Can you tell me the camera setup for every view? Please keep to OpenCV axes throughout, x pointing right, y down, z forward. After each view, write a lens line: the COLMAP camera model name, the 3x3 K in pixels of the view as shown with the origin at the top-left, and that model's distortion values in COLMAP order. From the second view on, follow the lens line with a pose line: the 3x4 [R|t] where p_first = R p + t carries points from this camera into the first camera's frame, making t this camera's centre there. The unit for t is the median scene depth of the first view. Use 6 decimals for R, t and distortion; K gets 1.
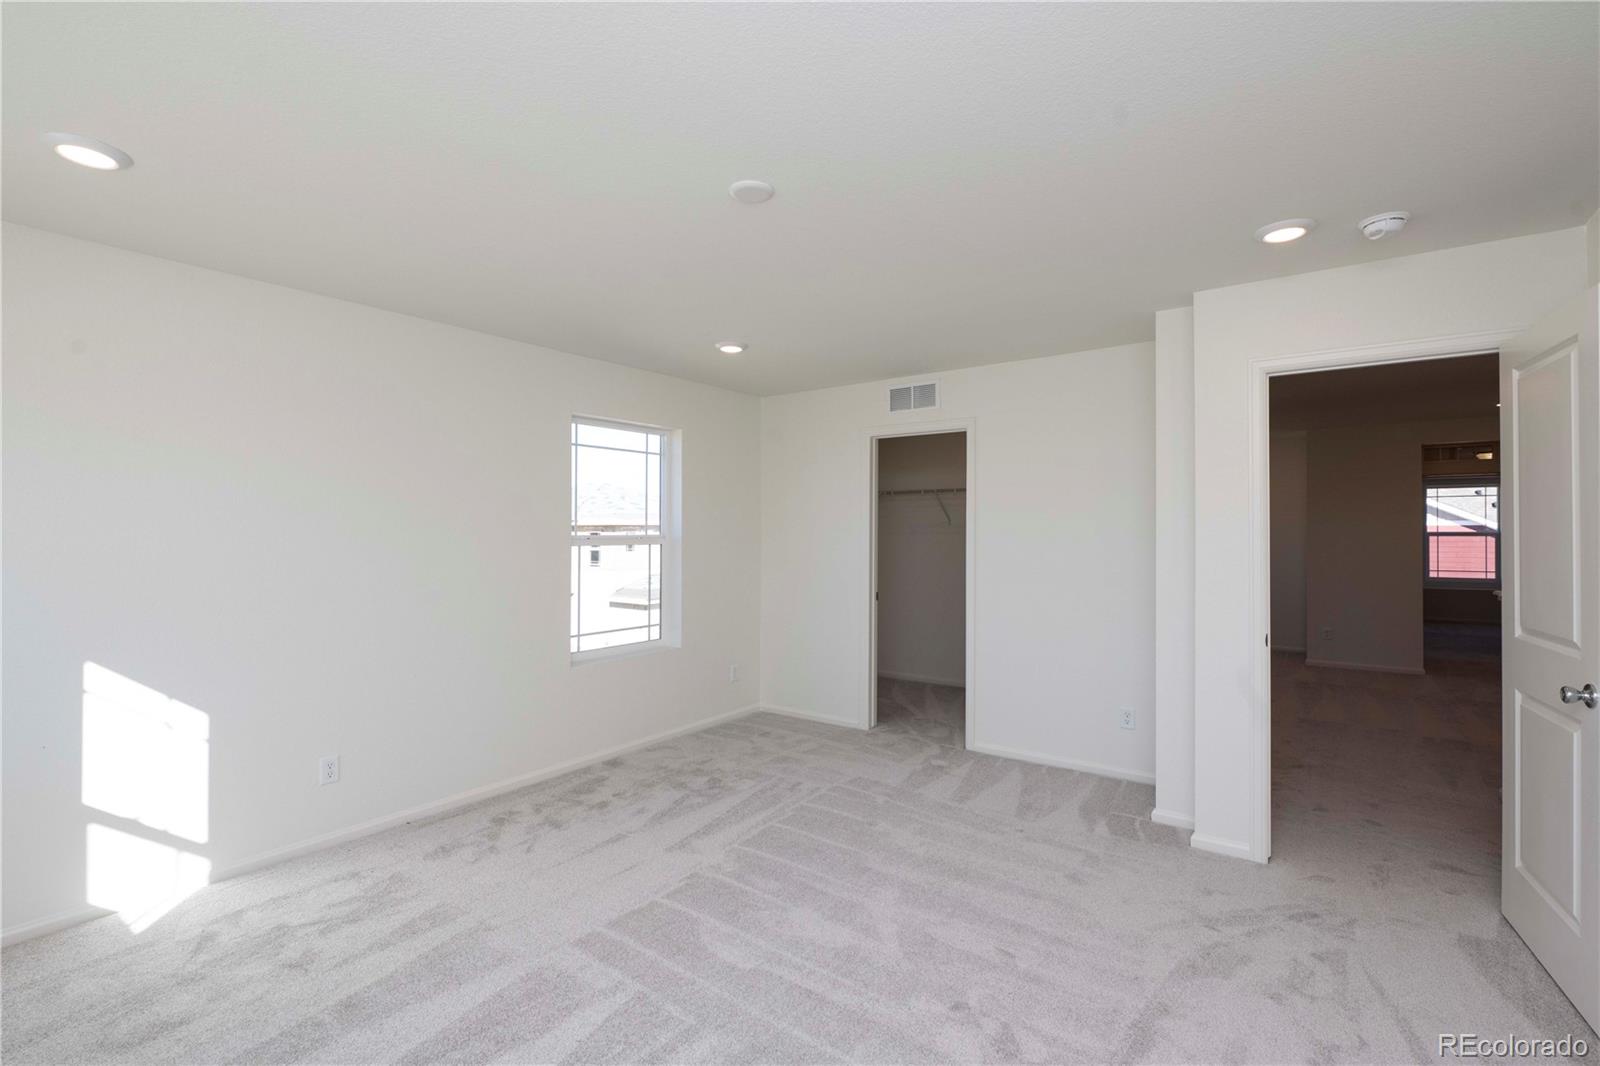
lens RADIAL K [[694.7, 0, 779.2], [0, 694.7, 532.5], [0, 0, 1]] dist [-0.003243, -0.000555]
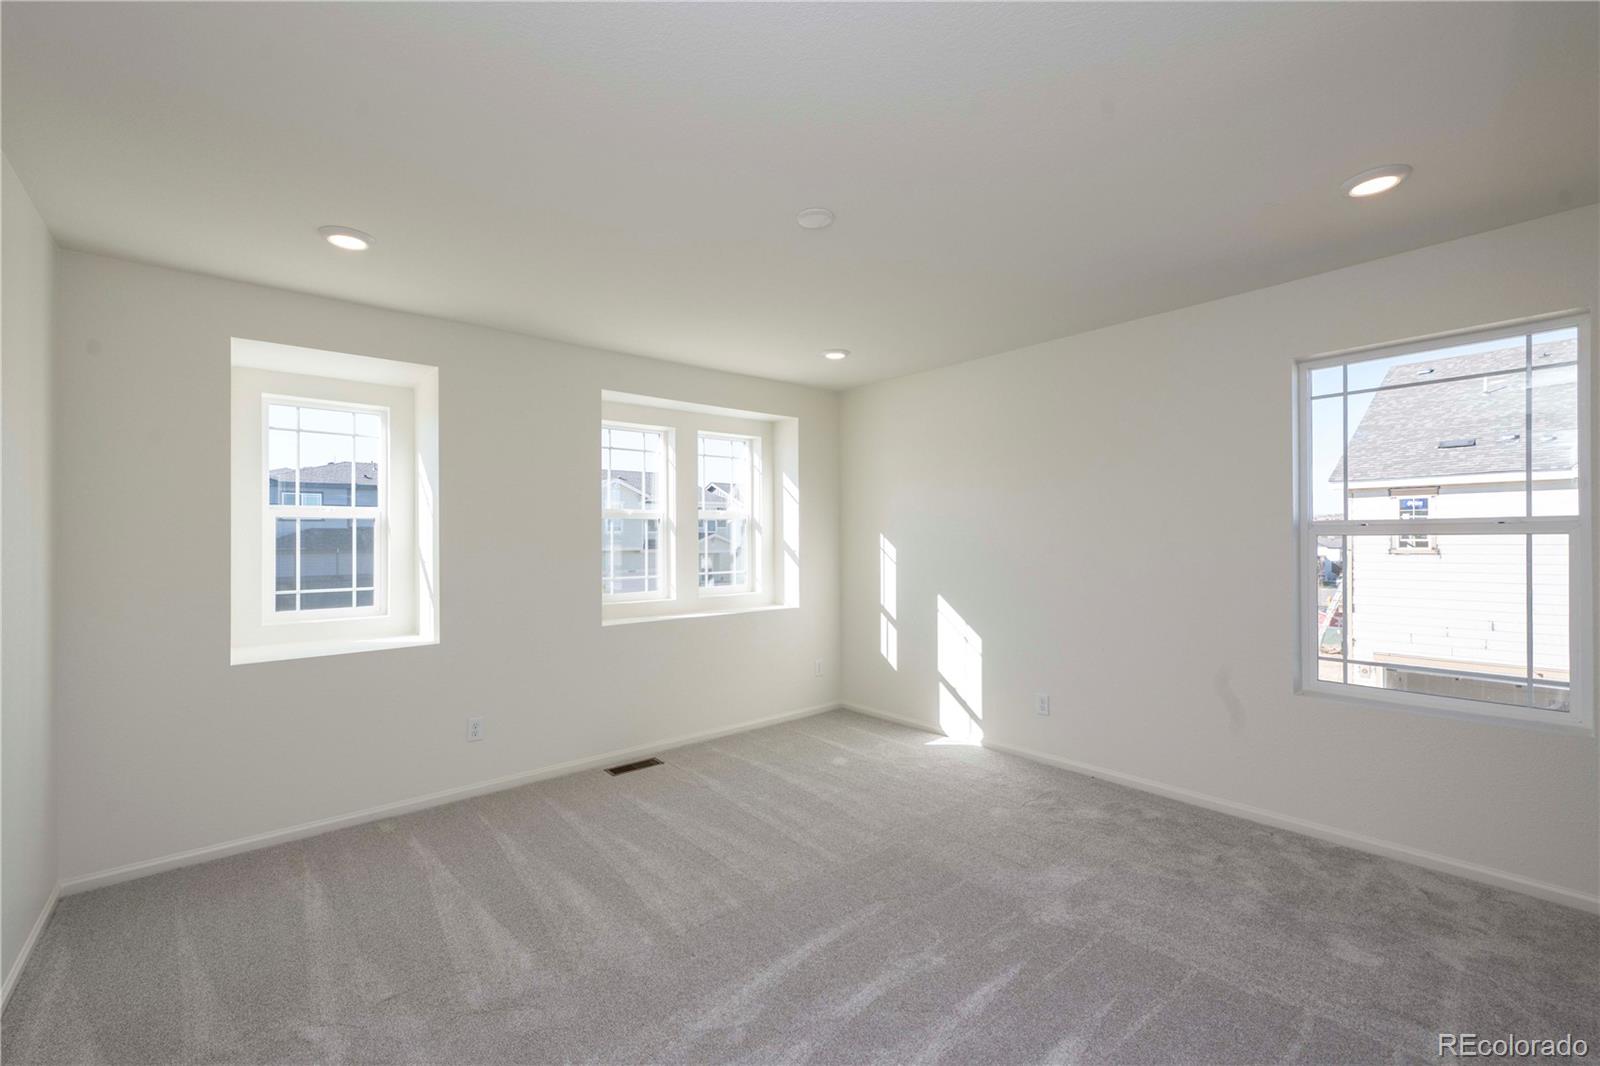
lens RADIAL K [[694.7, 0, 779.2], [0, 694.7, 532.5], [0, 0, 1]] dist [-0.003243, -0.000555]
pose [[-0.240376, -0.006861, -0.970656, 0.828736], [0.005418, 0.999950, -0.008410, 0.031540], [0.970665, -0.007280, -0.240326, 0.937991]]
